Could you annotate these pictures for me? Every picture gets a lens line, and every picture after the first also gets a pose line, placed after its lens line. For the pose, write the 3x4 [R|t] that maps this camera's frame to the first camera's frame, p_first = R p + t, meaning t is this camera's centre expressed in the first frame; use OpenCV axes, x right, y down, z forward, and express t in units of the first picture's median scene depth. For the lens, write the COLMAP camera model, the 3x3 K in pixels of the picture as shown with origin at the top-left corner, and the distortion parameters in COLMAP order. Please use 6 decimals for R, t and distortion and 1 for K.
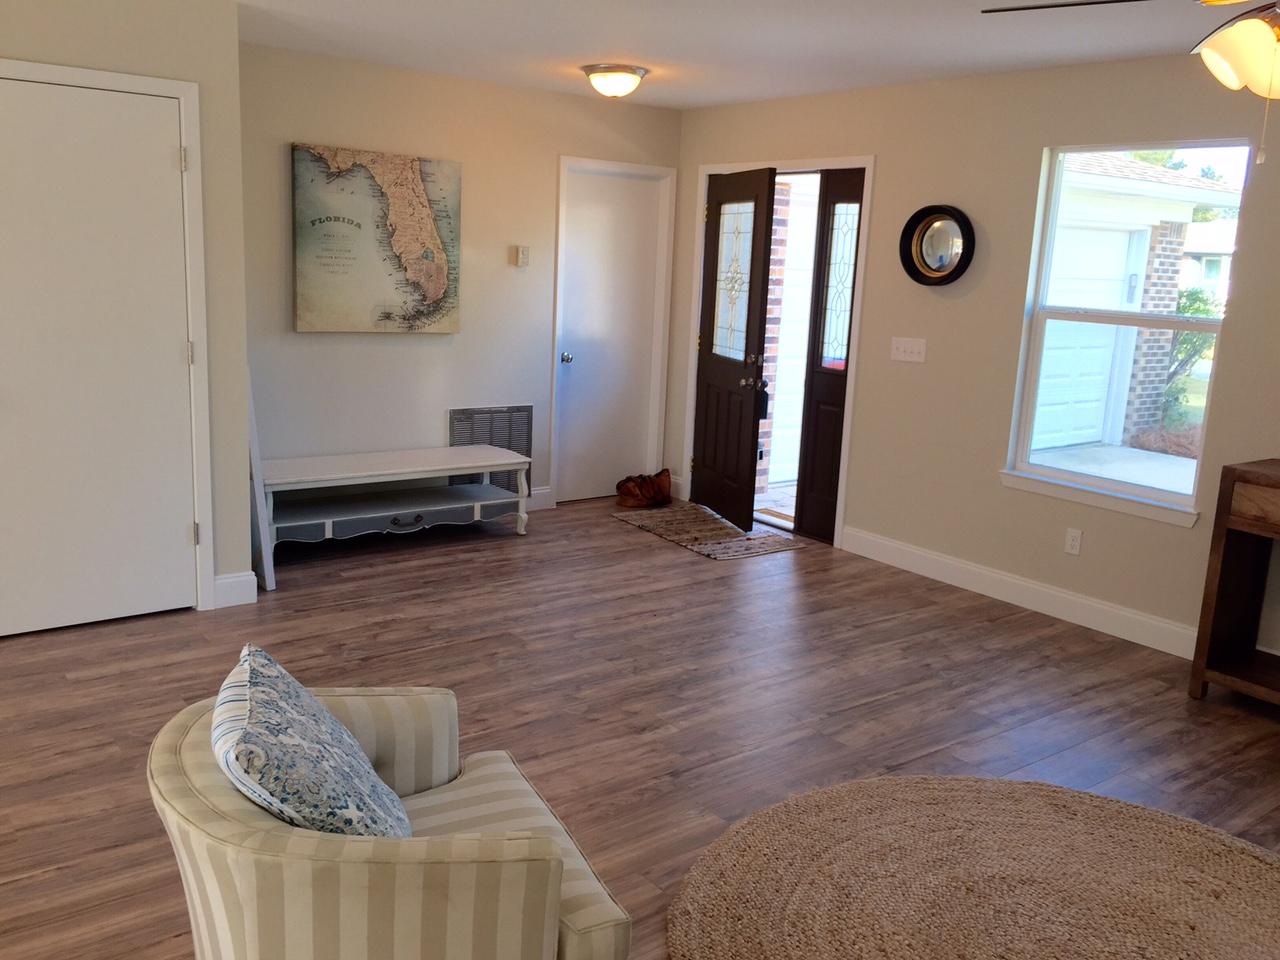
lens RADIAL K [[1098.8, 0, 636.4], [0, 1098.8, 479.2], [0, 0, 1]] dist [0.051558, -0.057161]
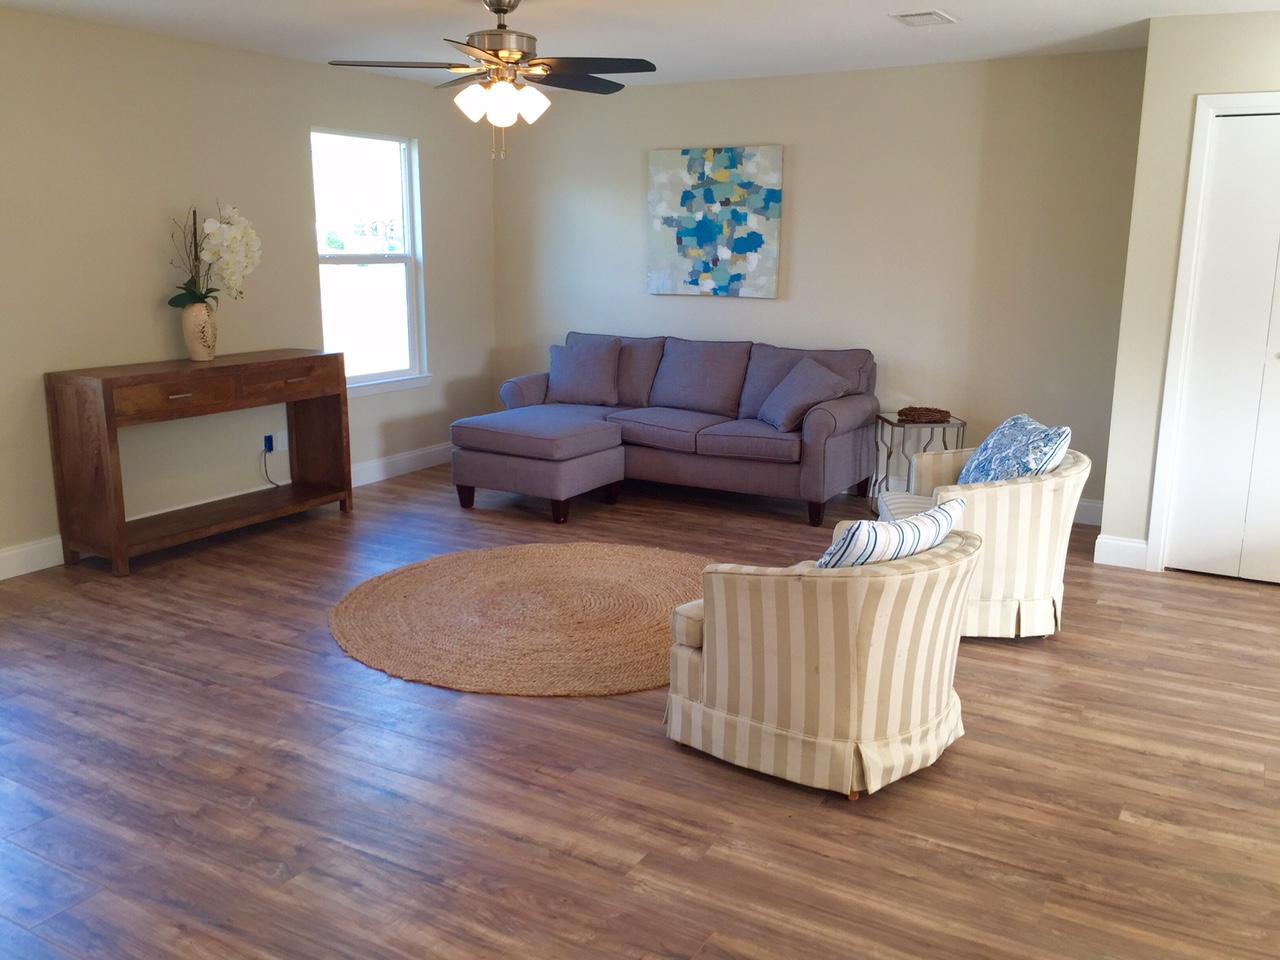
lens RADIAL K [[1098.8, 0, 645.4], [0, 1098.8, 474.4], [0, 0, 1]] dist [0.051558, -0.057161]
pose [[-0.379604, -0.244098, 0.892366, -0.752118], [0.159463, 0.932865, 0.323010, -0.201562], [-0.911303, 0.264915, -0.315194, 0.858234]]
